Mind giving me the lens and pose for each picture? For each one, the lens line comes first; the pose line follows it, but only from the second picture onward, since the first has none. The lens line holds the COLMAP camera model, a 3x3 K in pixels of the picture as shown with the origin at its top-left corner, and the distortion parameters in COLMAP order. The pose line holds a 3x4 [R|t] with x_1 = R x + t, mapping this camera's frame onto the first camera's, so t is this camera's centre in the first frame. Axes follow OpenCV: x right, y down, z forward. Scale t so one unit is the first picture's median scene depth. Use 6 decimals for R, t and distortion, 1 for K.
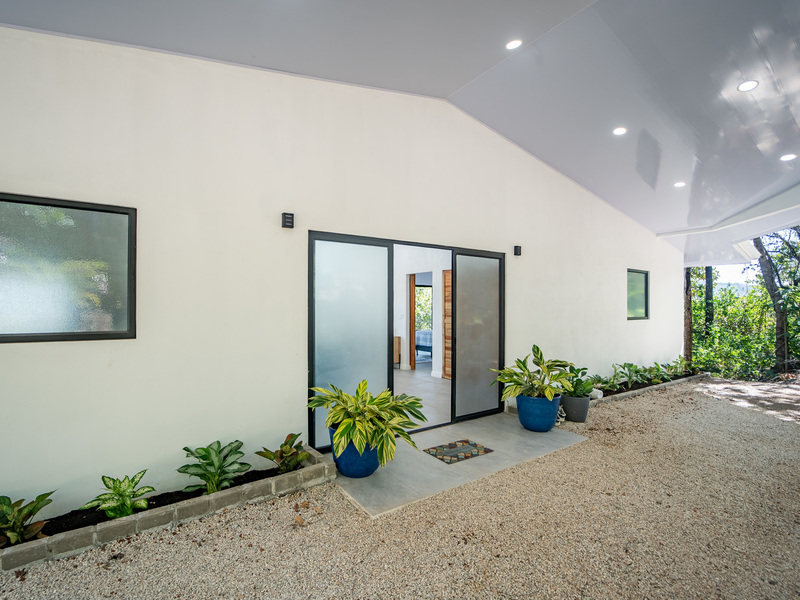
lens RADIAL K [[371.9, 0, 397.4], [0, 371.9, 302.4], [0, 0, 1]] dist [-0.021000, -0.000246]
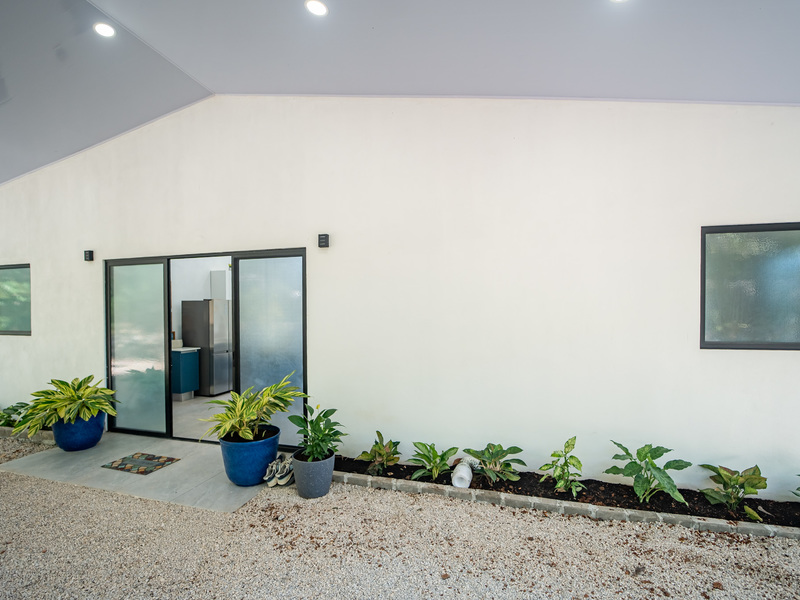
lens RADIAL K [[338.9, 0, 363.6], [0, 338.9, 330.9], [0, 0, 1]] dist [-0.021575, -0.000319]
pose [[0.647724, 0.034674, -0.761085, 1.077171], [0.006429, 0.998680, 0.050969, 0.002372], [0.761848, -0.037907, 0.646646, 0.778814]]
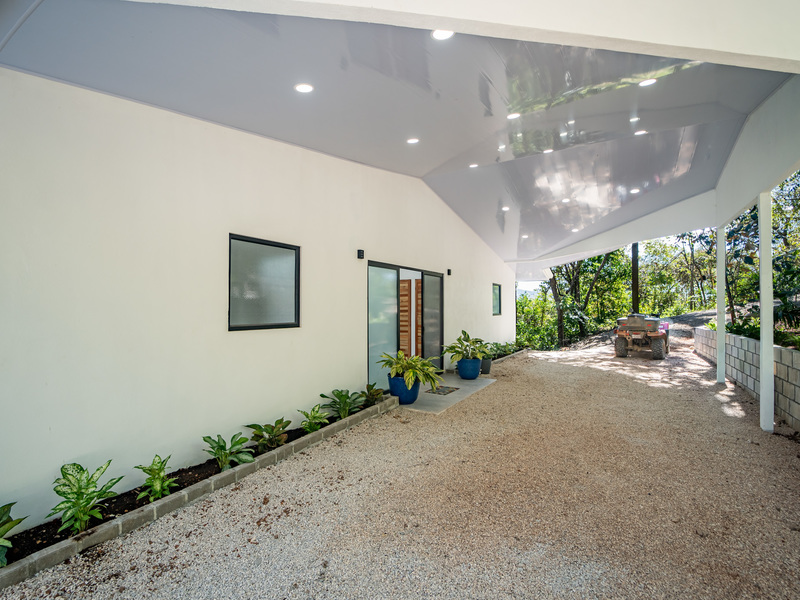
lens RADIAL K [[371.9, 0, 397.4], [0, 371.9, 302.4], [0, 0, 1]] dist [-0.021000, -0.000246]
pose [[0.906701, 0.006103, 0.421731, -0.680519], [-0.006399, 0.999979, -0.000714, -0.008478], [-0.421726, -0.002051, 0.906721, -0.440991]]
